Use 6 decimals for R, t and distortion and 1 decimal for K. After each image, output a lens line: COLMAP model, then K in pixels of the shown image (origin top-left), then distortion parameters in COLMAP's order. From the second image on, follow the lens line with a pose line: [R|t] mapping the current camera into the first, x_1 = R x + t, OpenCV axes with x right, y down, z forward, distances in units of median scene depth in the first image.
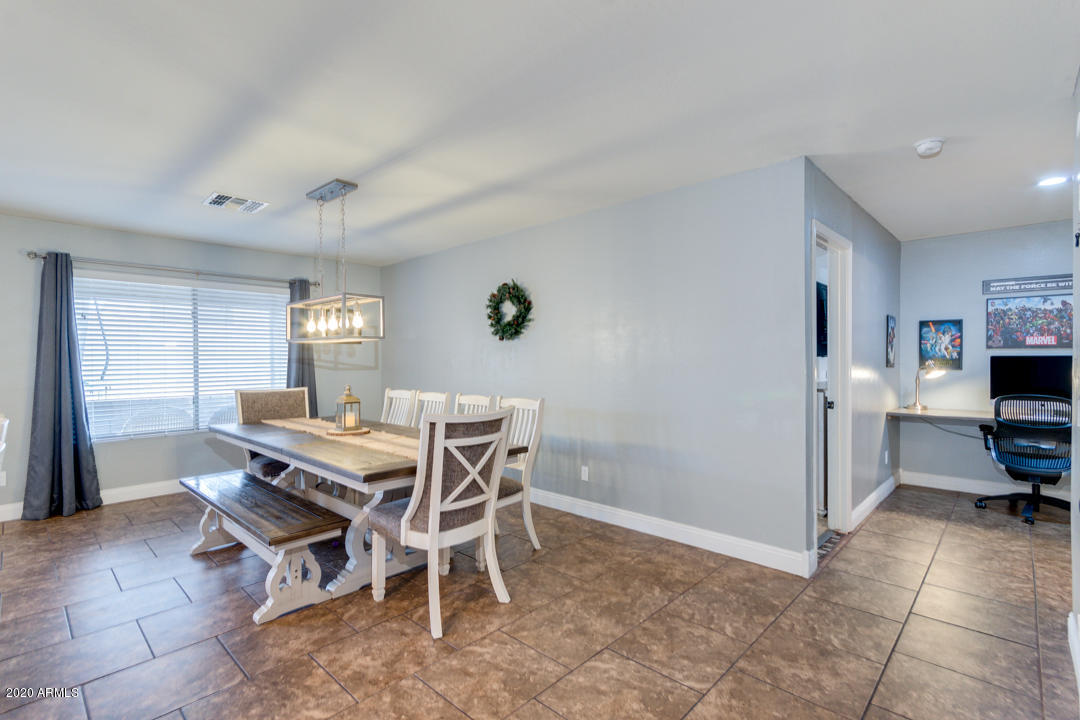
lens RADIAL K [[501.2, 0, 537.3], [0, 501.2, 363.0], [0, 0, 1]] dist [-0.000275, -0.000011]
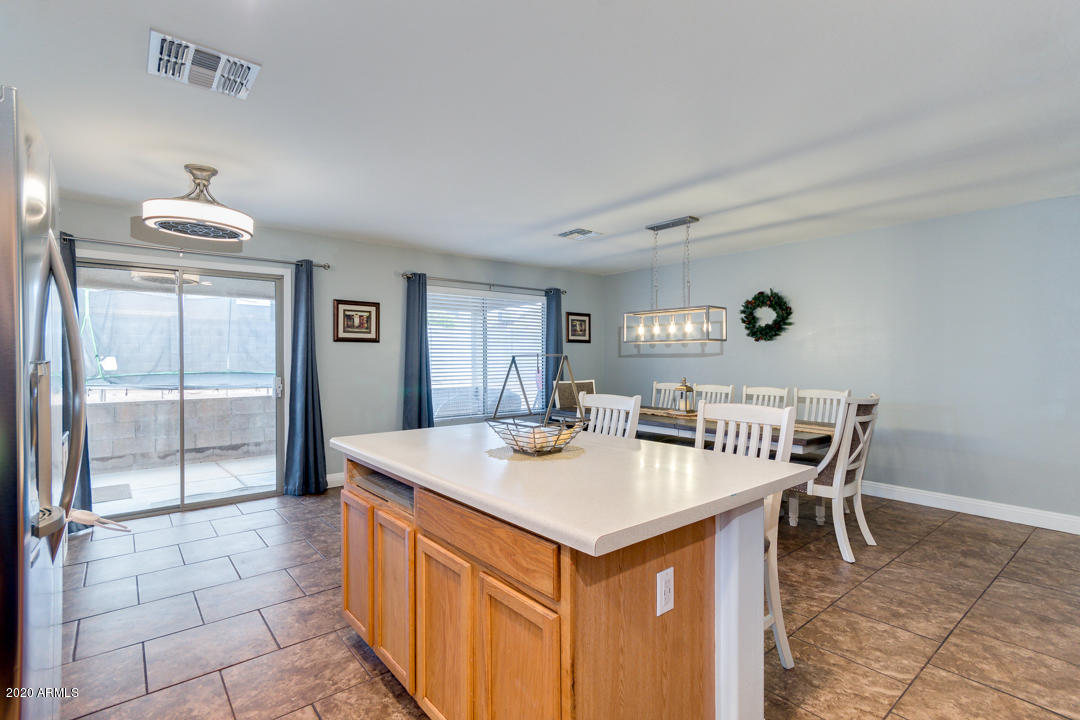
lens RADIAL K [[520.1, 0, 544.9], [0, 520.1, 351.3], [0, 0, 1]] dist [0.026553, -0.000080]
pose [[0.994391, 0.002497, -0.105739, -0.453106], [-0.004376, 0.999836, -0.017546, 0.002227], [0.105678, 0.017910, 0.994239, -0.269705]]
